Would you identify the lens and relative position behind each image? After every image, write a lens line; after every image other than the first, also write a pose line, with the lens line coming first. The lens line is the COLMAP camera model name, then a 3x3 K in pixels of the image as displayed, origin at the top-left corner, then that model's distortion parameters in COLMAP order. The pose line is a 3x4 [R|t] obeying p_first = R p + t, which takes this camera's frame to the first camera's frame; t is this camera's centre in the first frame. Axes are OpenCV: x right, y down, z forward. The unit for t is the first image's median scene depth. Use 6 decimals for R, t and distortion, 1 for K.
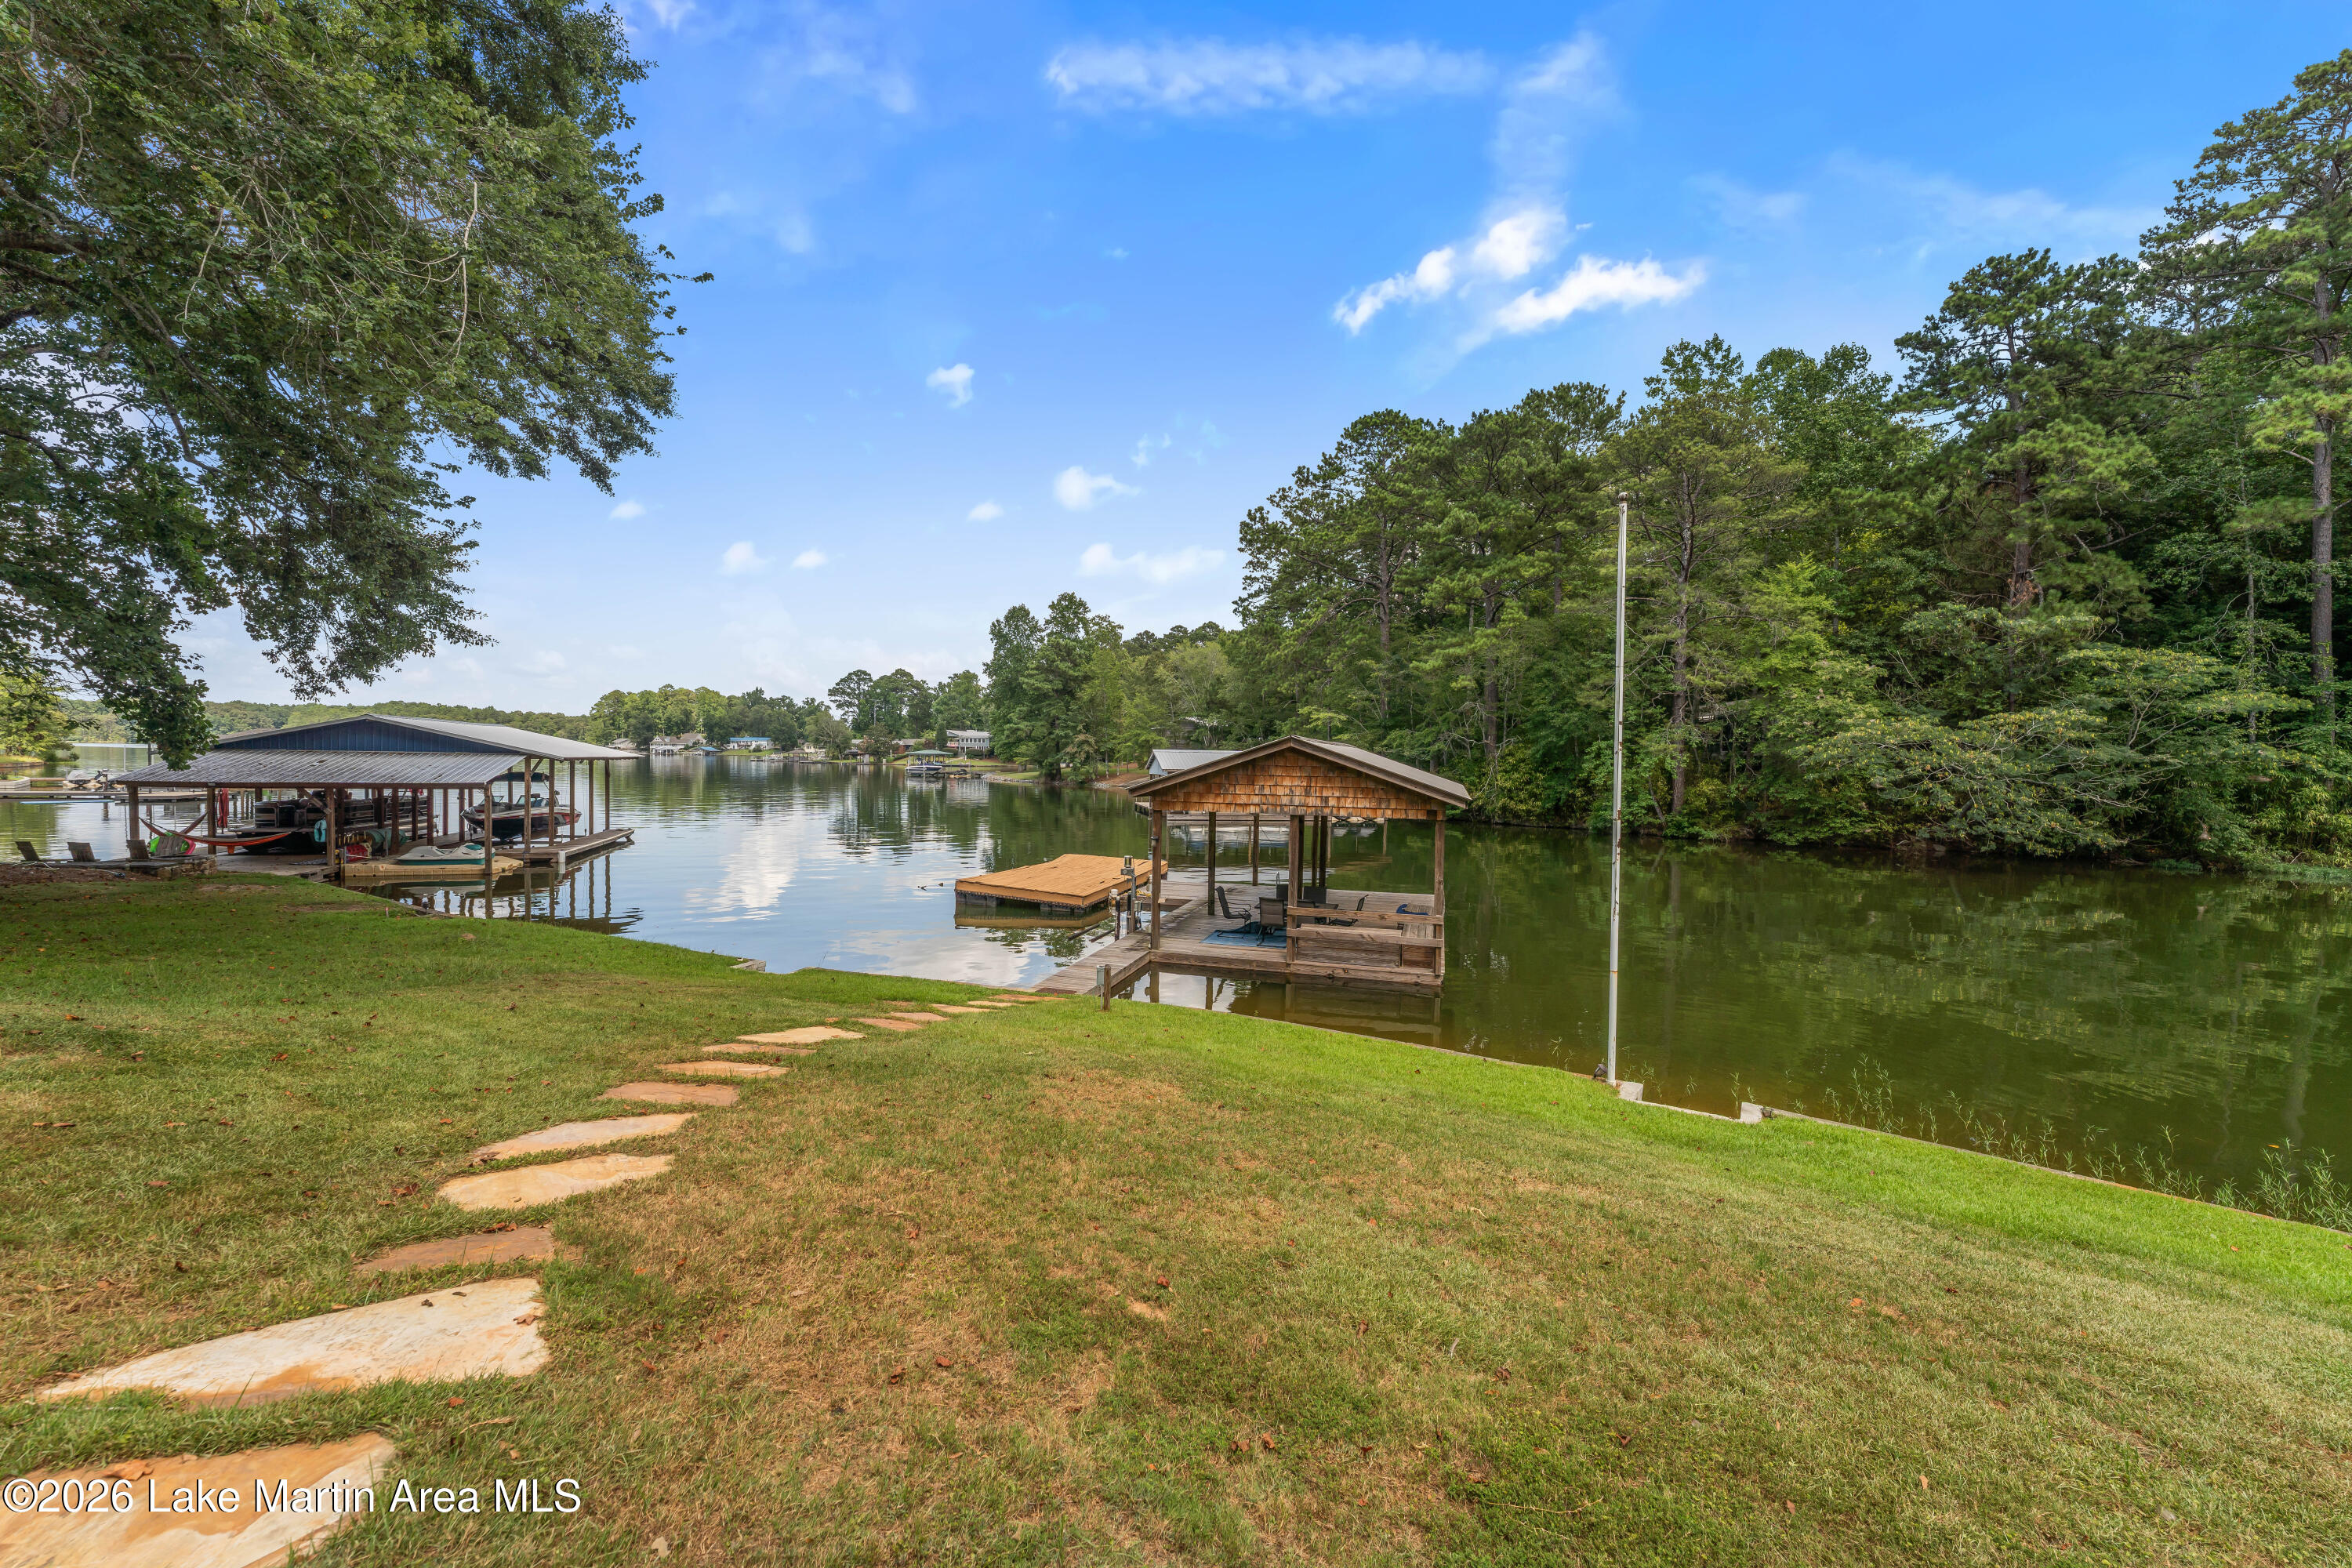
lens RADIAL K [[951.5, 0, 1177.1], [0, 951.5, 785.7], [0, 0, 1]] dist [0.000500, -0.000075]
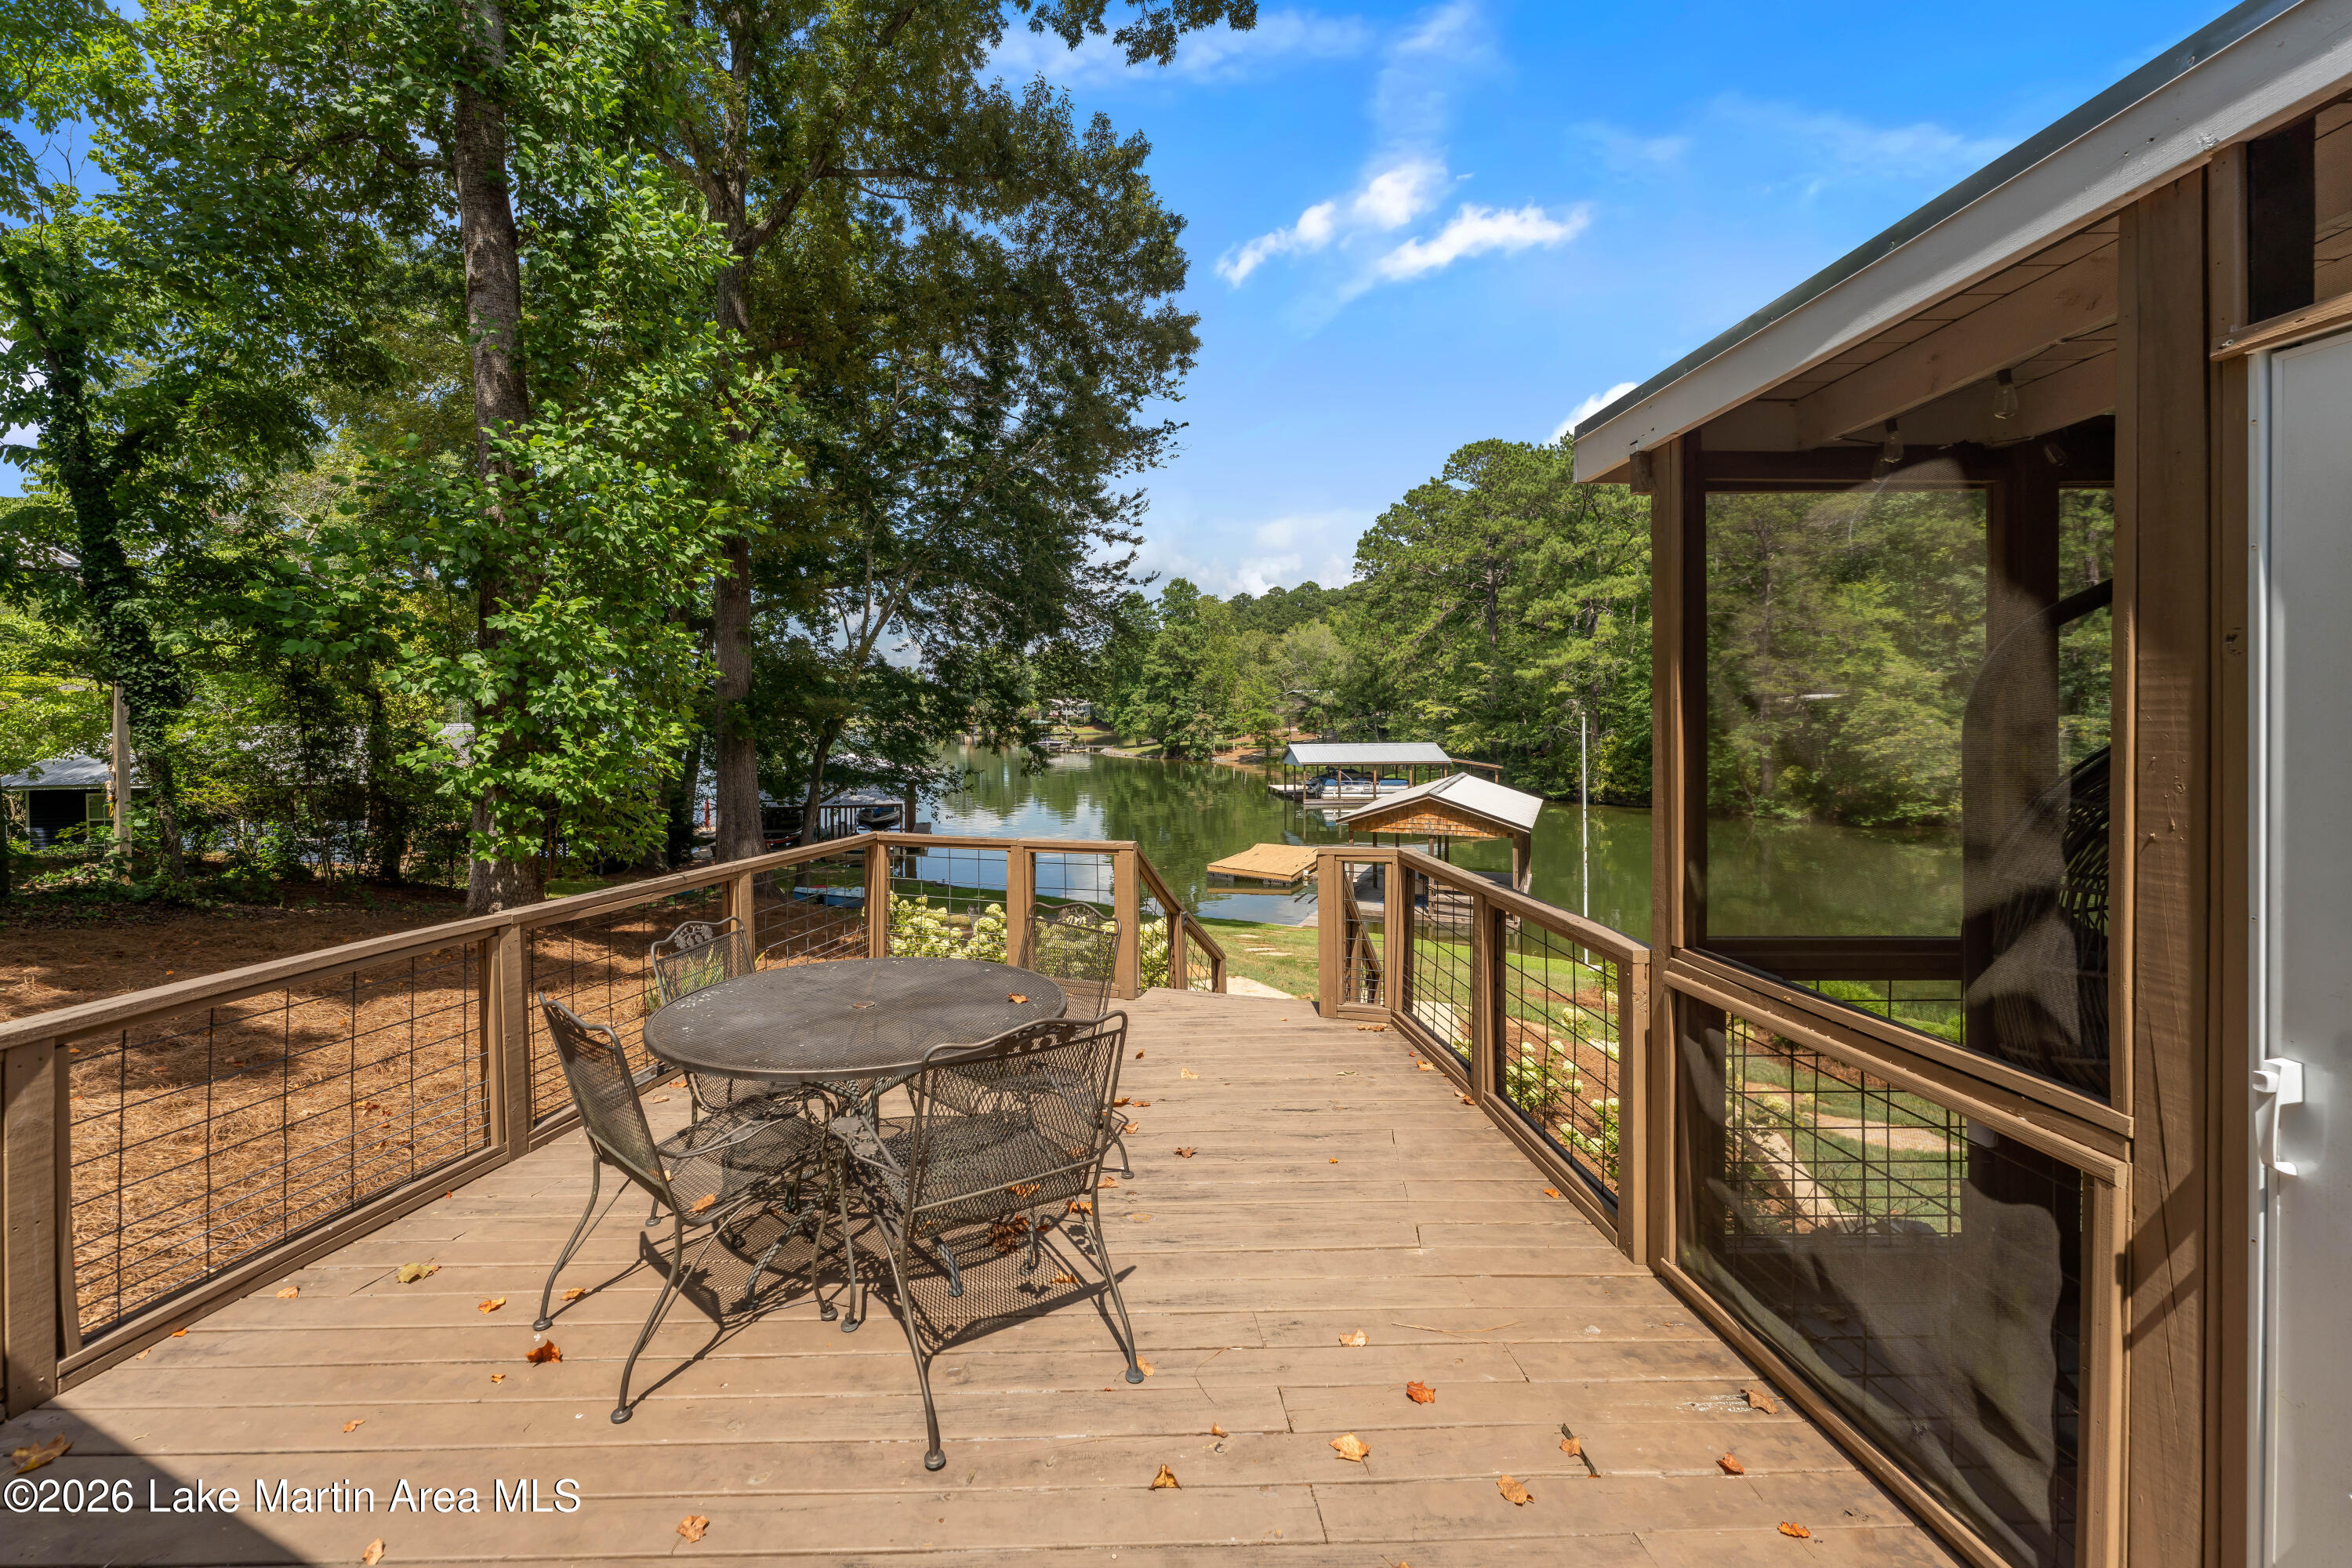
lens RADIAL K [[999.1, 0, 1063.5], [0, 999.1, 729.8], [0, 0, 1]] dist [-0.004772, -0.000211]
pose [[0.979464, -0.025554, -0.199995, -0.059563], [0.023159, 0.999629, -0.014305, -0.052426], [0.200286, 0.009379, 0.979693, -0.338788]]
